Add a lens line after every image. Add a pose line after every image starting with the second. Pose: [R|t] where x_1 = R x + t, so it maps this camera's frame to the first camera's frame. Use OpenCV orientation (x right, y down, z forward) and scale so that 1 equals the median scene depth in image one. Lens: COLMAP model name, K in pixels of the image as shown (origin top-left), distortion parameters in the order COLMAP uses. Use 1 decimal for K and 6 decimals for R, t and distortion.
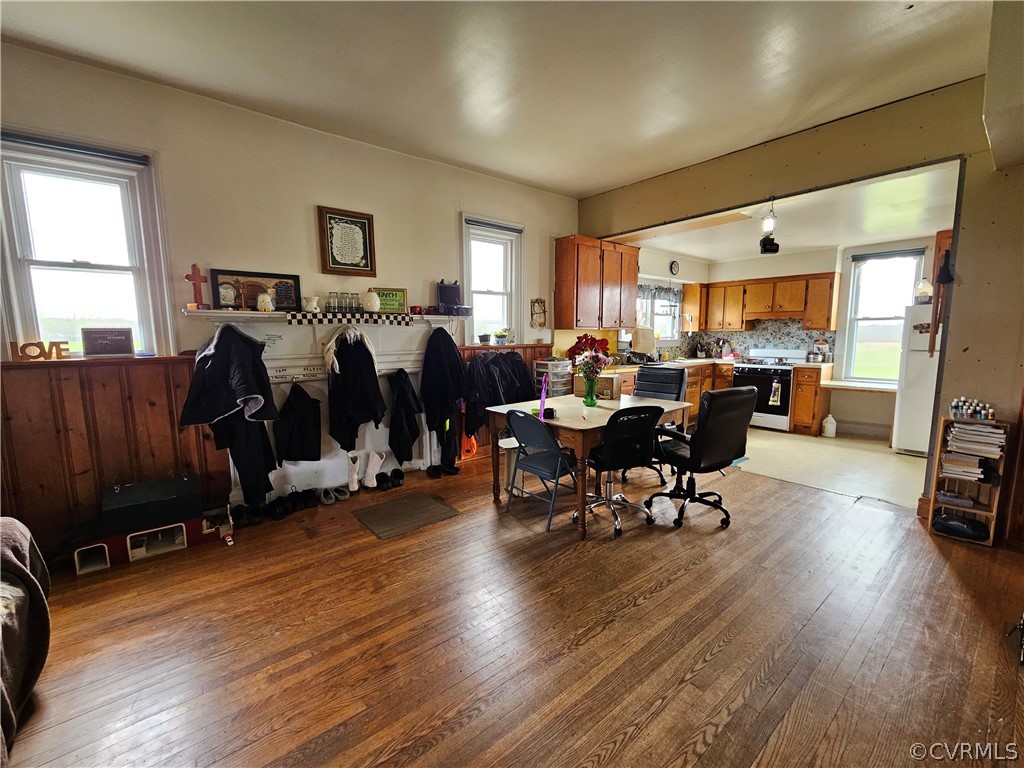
lens RADIAL K [[423.4, 0, 513.4], [0, 423.4, 385.9], [0, 0, 1]] dist [-0.002707, -0.000485]
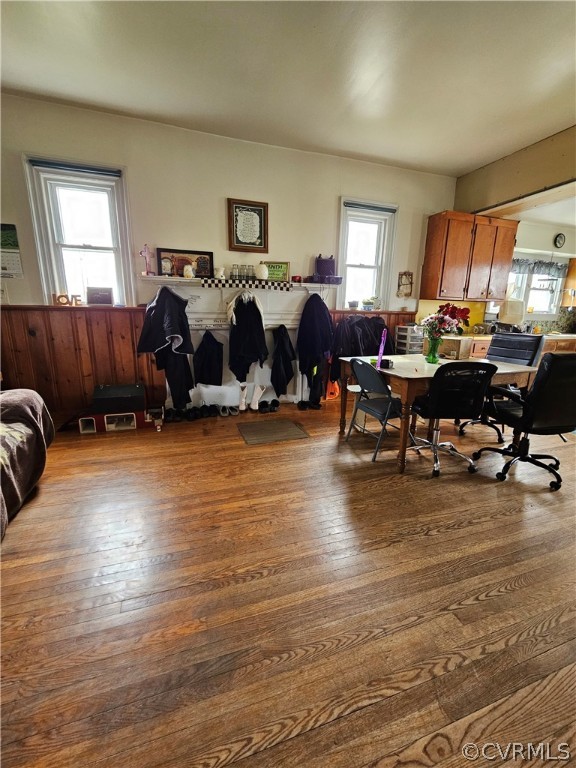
lens RADIAL K [[317.6, 0, 285.8], [0, 317.6, 382.9], [0, 0, 1]] dist [-0.002707, -0.000485]
pose [[0.934576, 0.101002, -0.341126, 0.128743], [-0.067418, 0.991759, 0.108941, 0.039082], [0.349318, -0.078816, 0.933683, 0.084556]]
